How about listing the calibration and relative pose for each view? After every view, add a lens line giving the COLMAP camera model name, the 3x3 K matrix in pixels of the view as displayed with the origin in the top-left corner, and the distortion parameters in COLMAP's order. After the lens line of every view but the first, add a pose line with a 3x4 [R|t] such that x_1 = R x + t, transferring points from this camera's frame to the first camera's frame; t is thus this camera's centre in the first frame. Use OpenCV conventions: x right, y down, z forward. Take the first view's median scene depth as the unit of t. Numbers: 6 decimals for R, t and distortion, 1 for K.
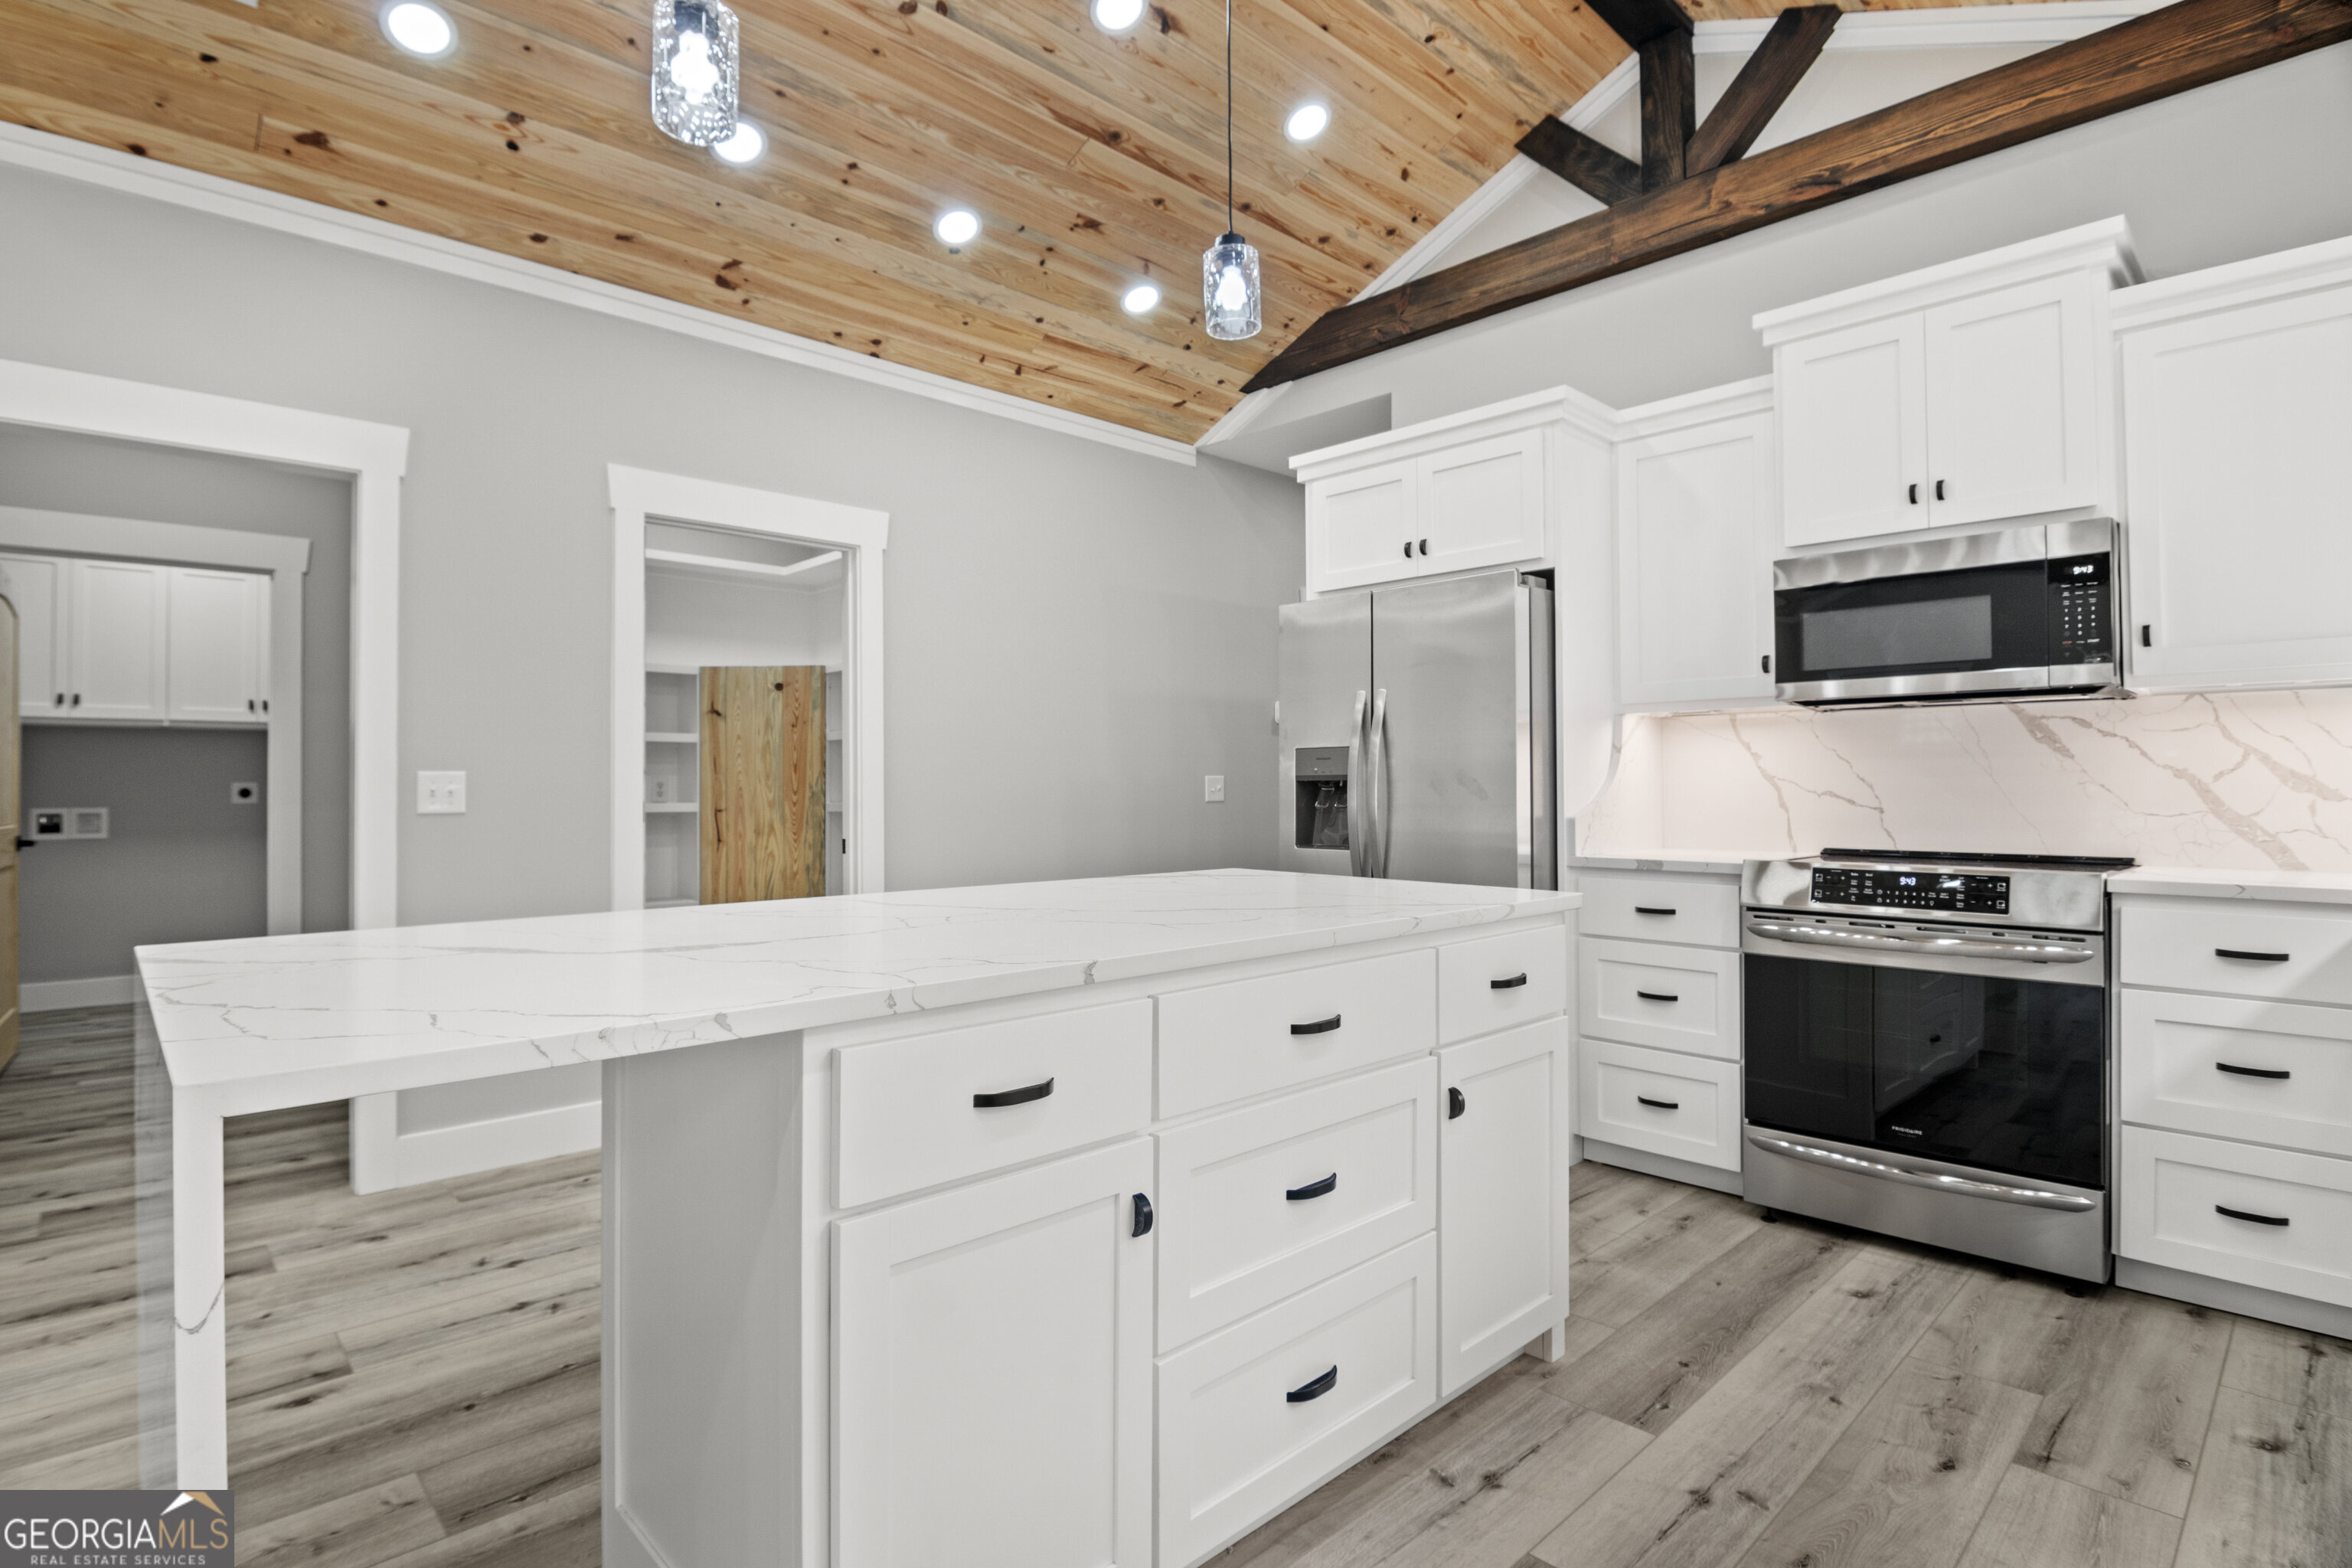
lens RADIAL K [[1157.2, 0, 1165.9], [0, 1157.2, 767.2], [0, 0, 1]] dist [-0.005792, -0.000784]
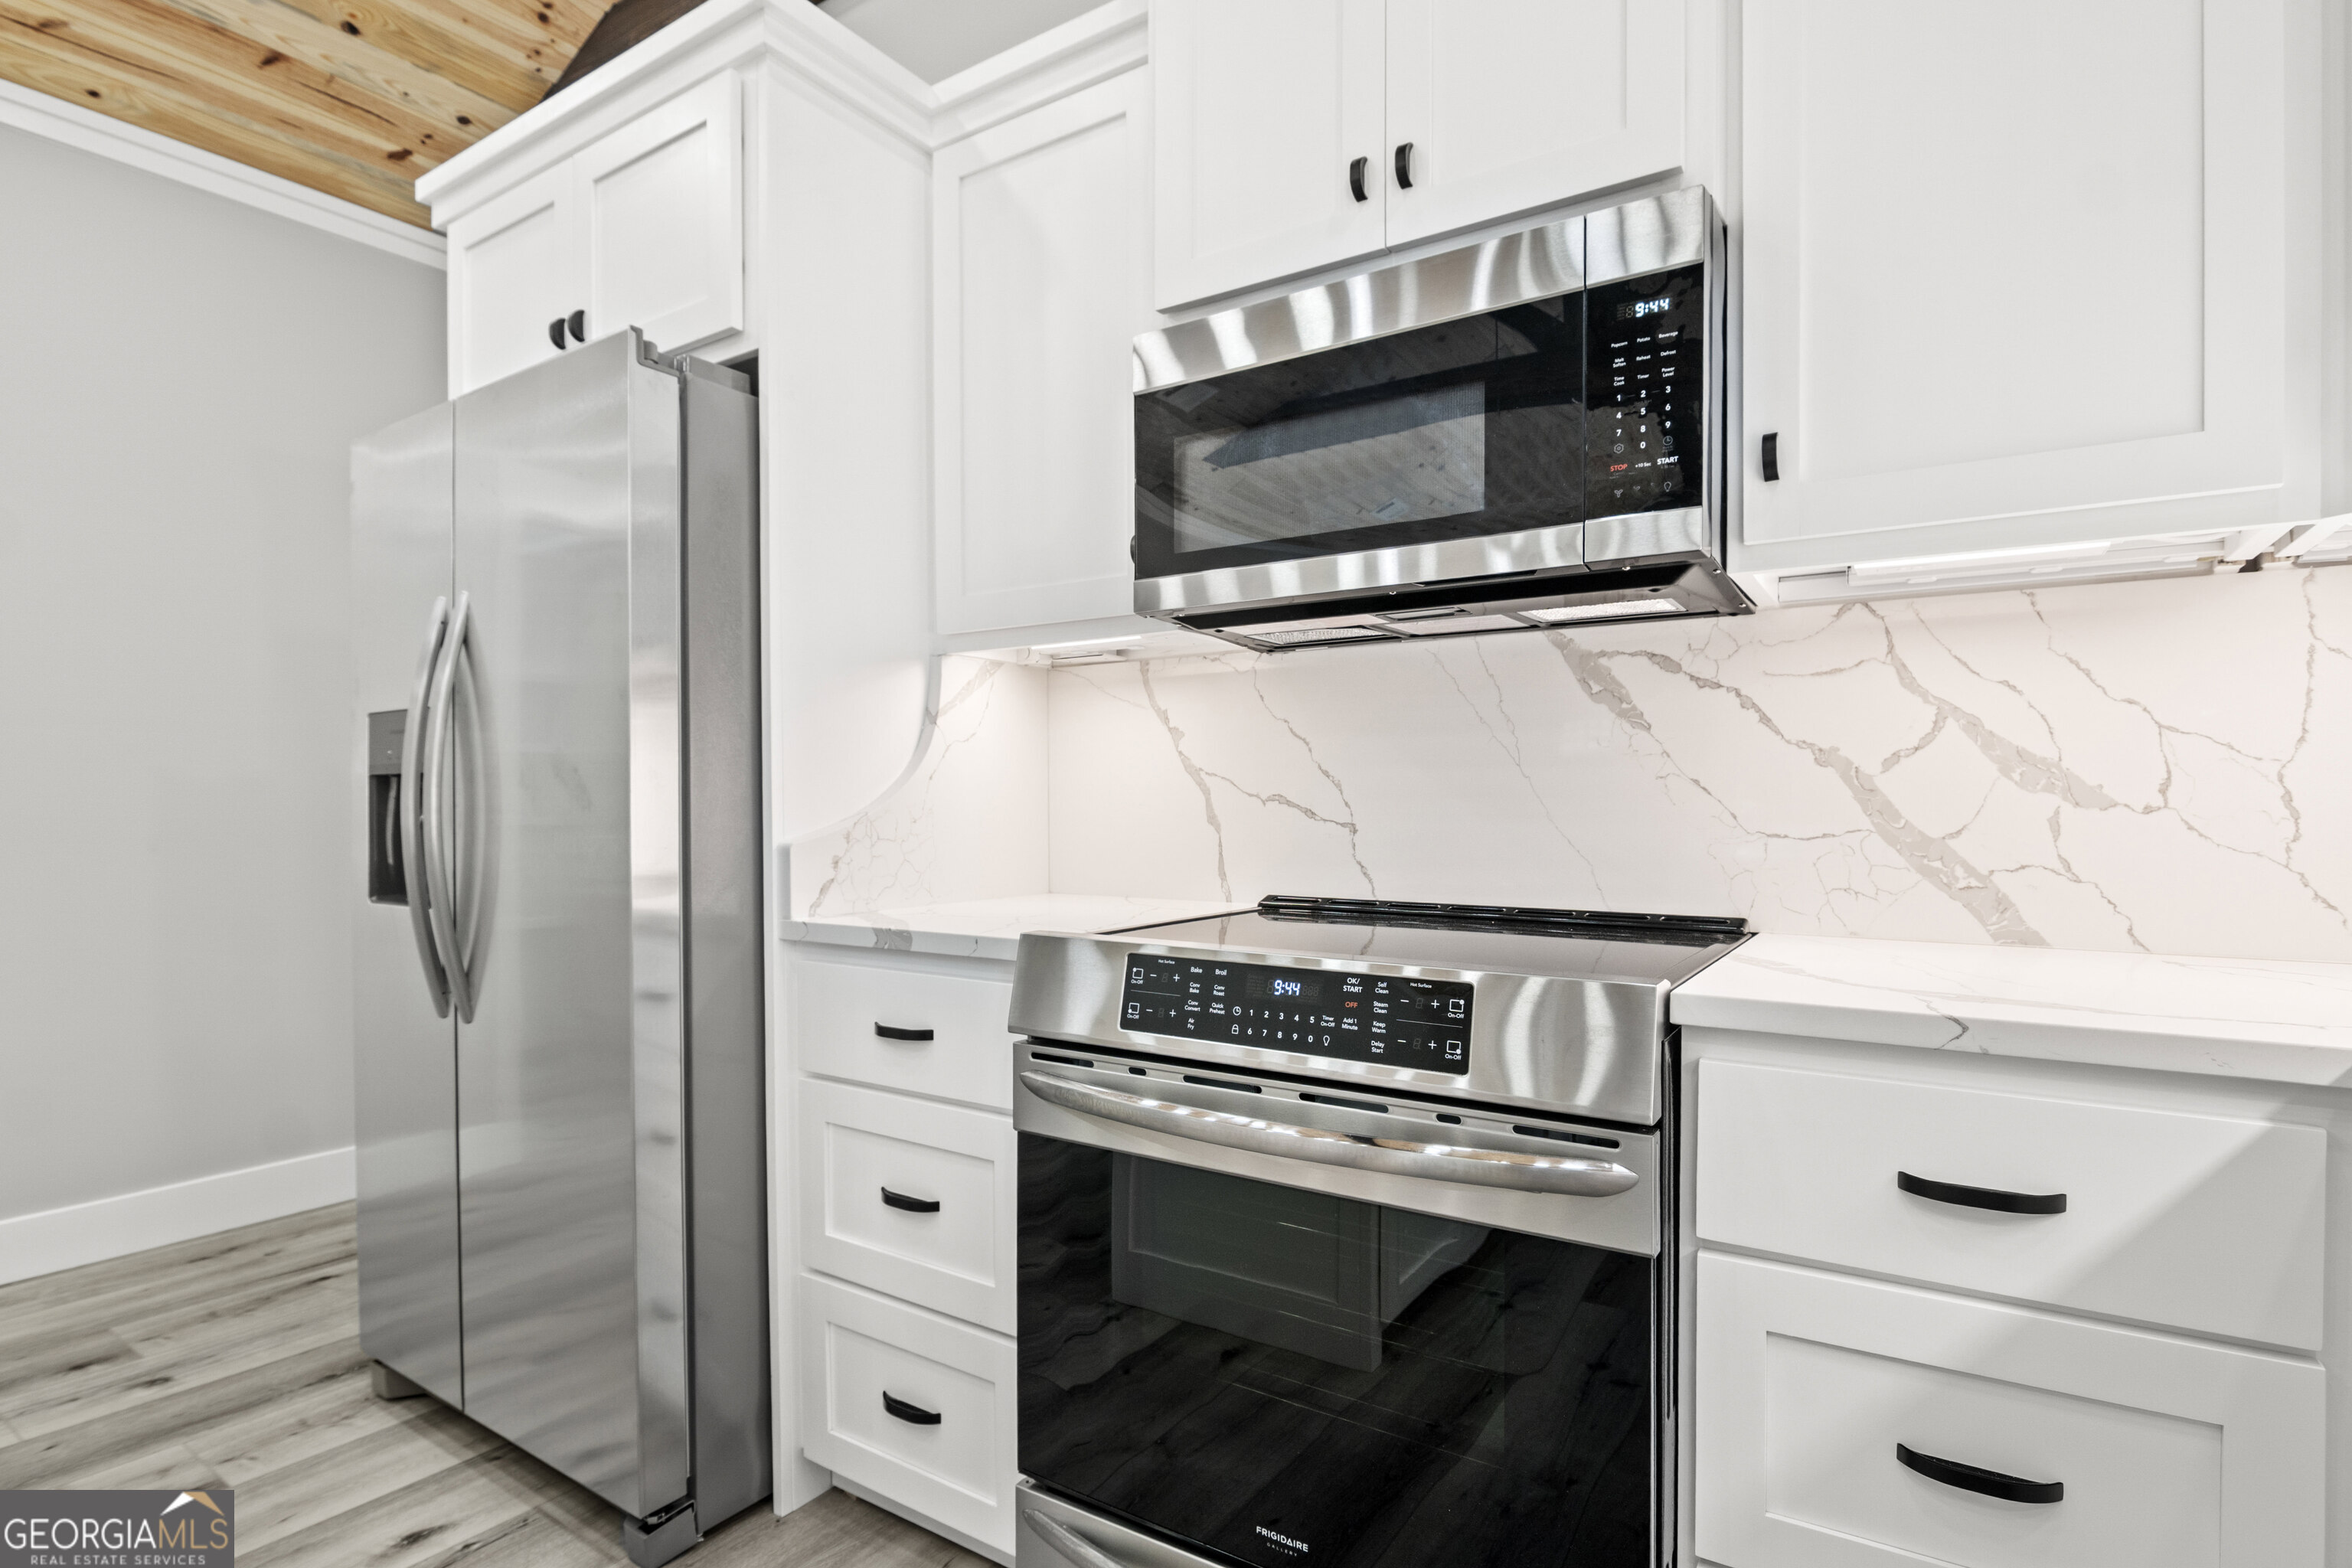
lens RADIAL K [[1151.4, 0, 1168.4], [0, 1151.4, 808.2], [0, 0, 1]] dist [0.030752, -0.022315]
pose [[0.977872, 0.001053, 0.209200, 0.485341], [-0.005469, 0.999774, 0.020528, 0.019681], [-0.209131, -0.021217, 0.977657, 0.554189]]
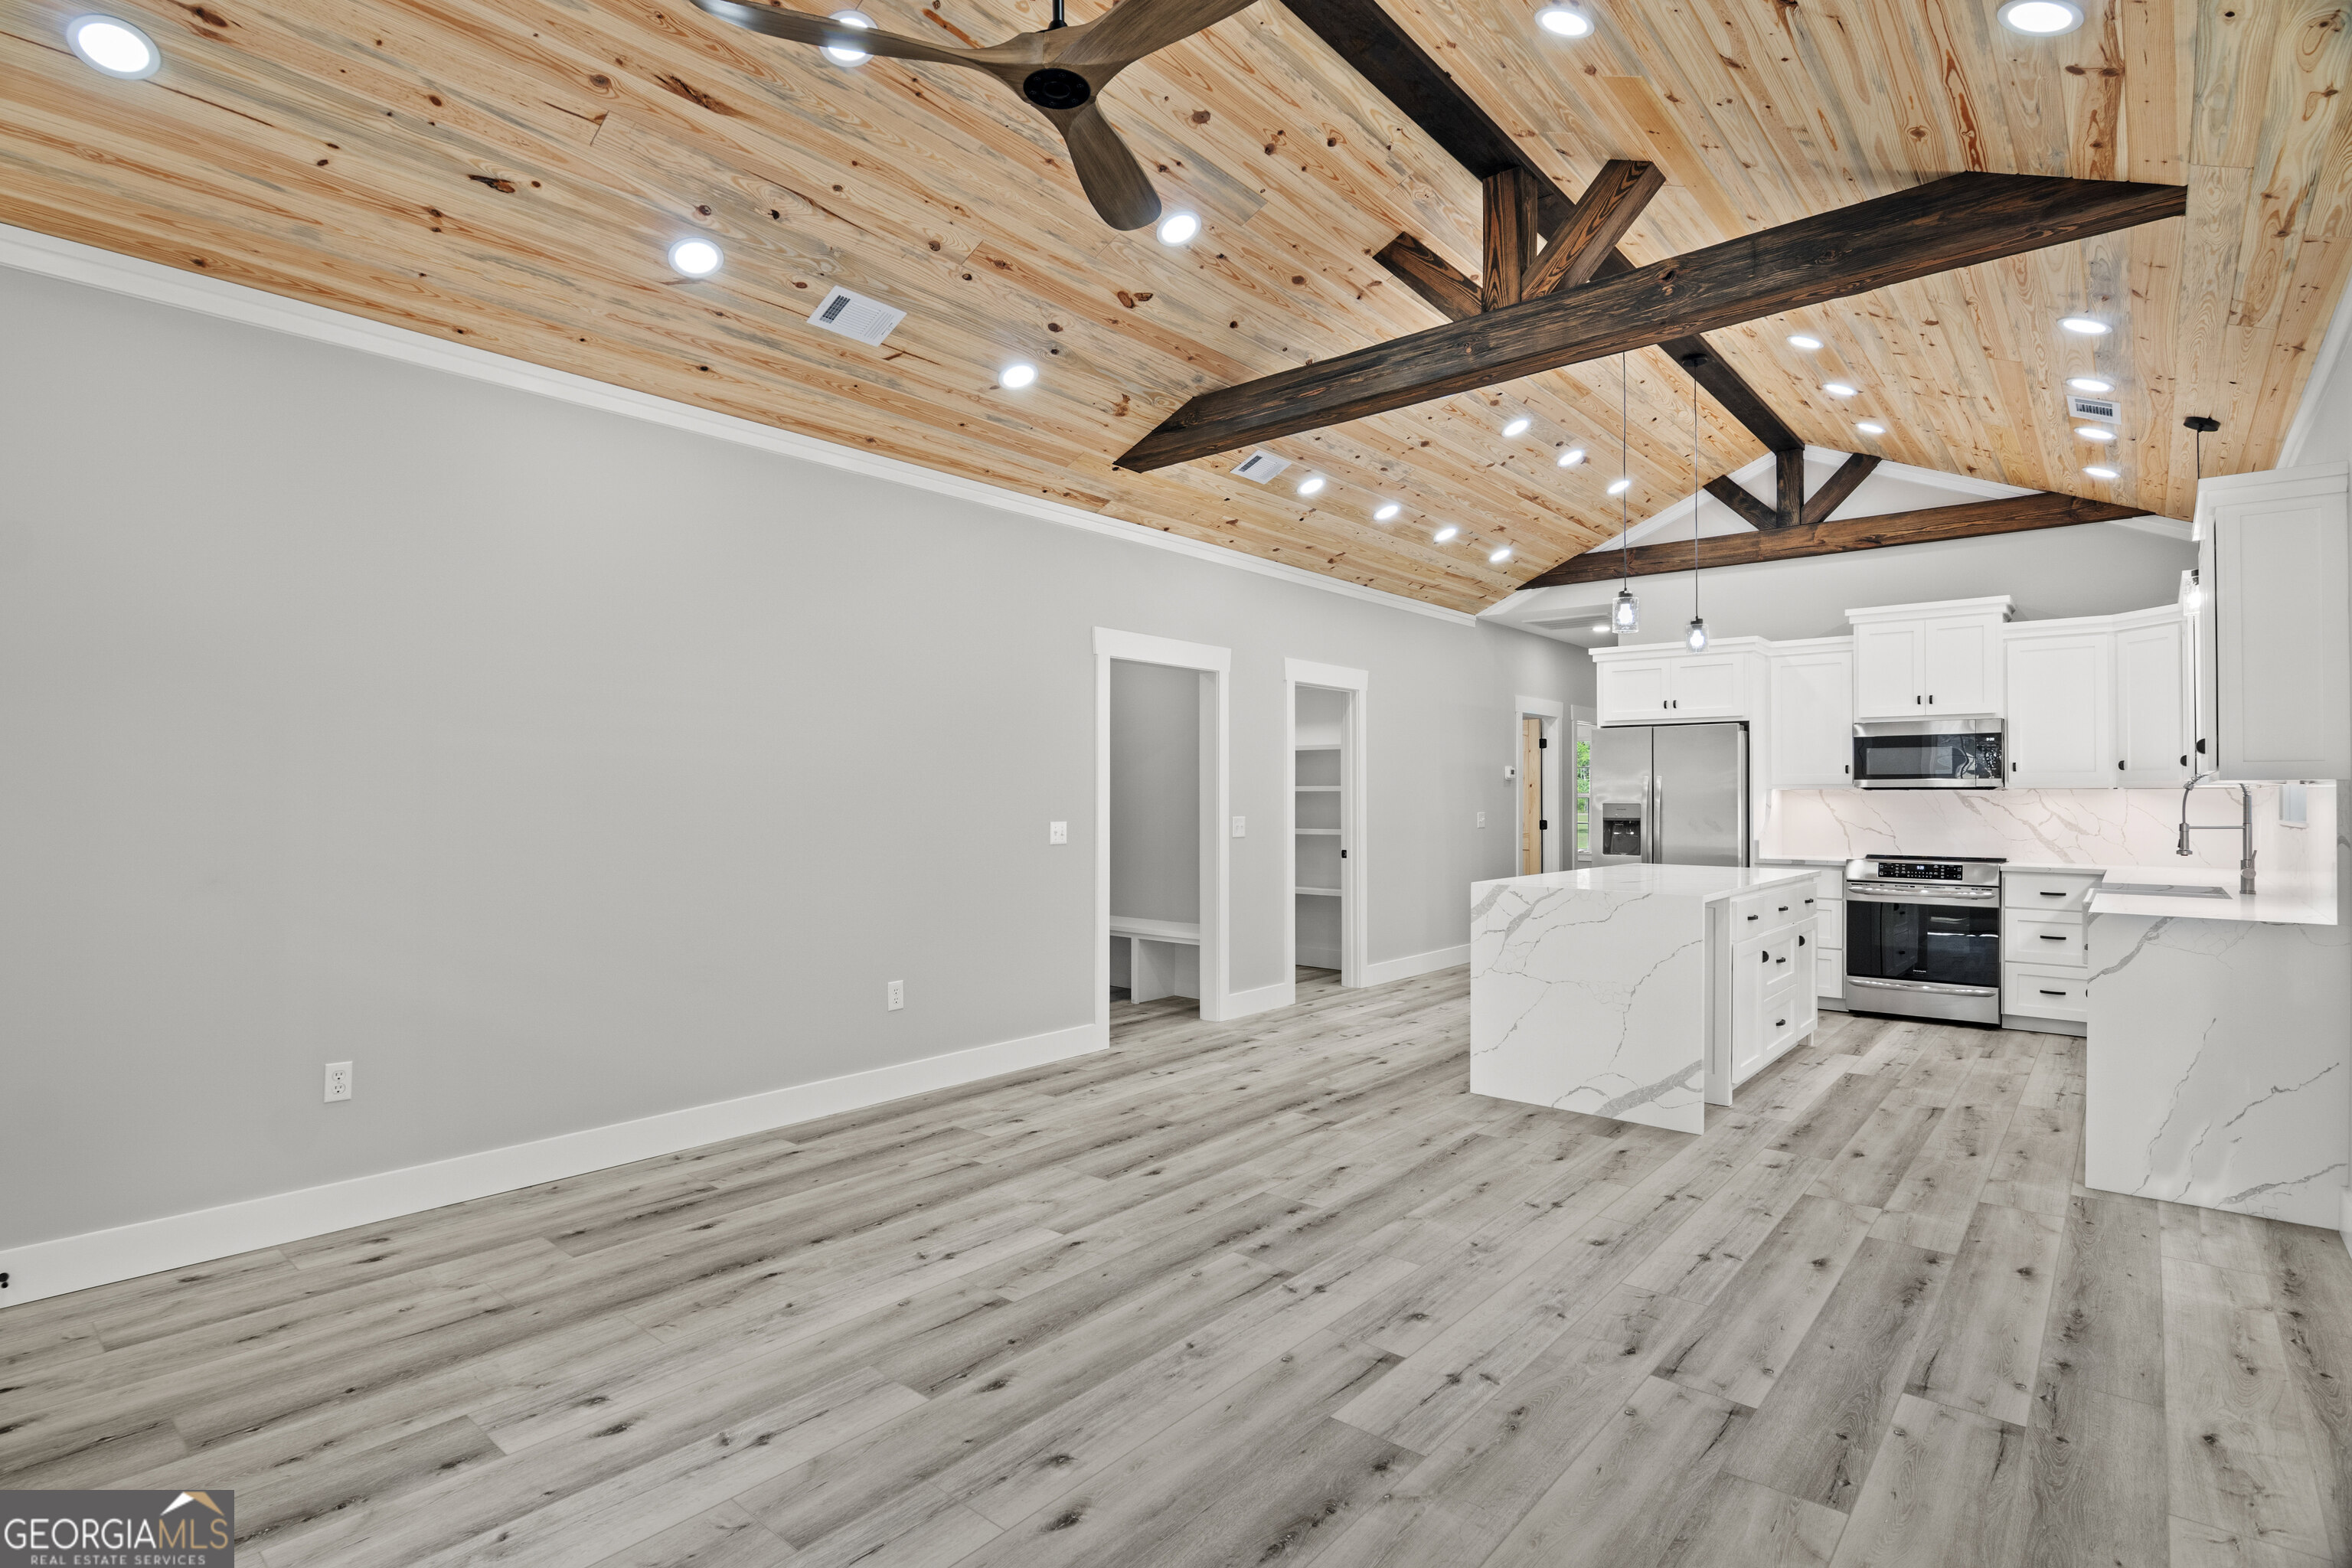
lens RADIAL K [[1156.8, 0, 1186.6], [0, 1156.8, 790.2], [0, 0, 1]] dist [0.013840, -0.000105]
pose [[0.993223, 0.007249, 0.115996, -1.105642], [-0.008229, 0.999934, 0.007974, -0.065817], [-0.115931, -0.008874, 0.993218, -1.173292]]
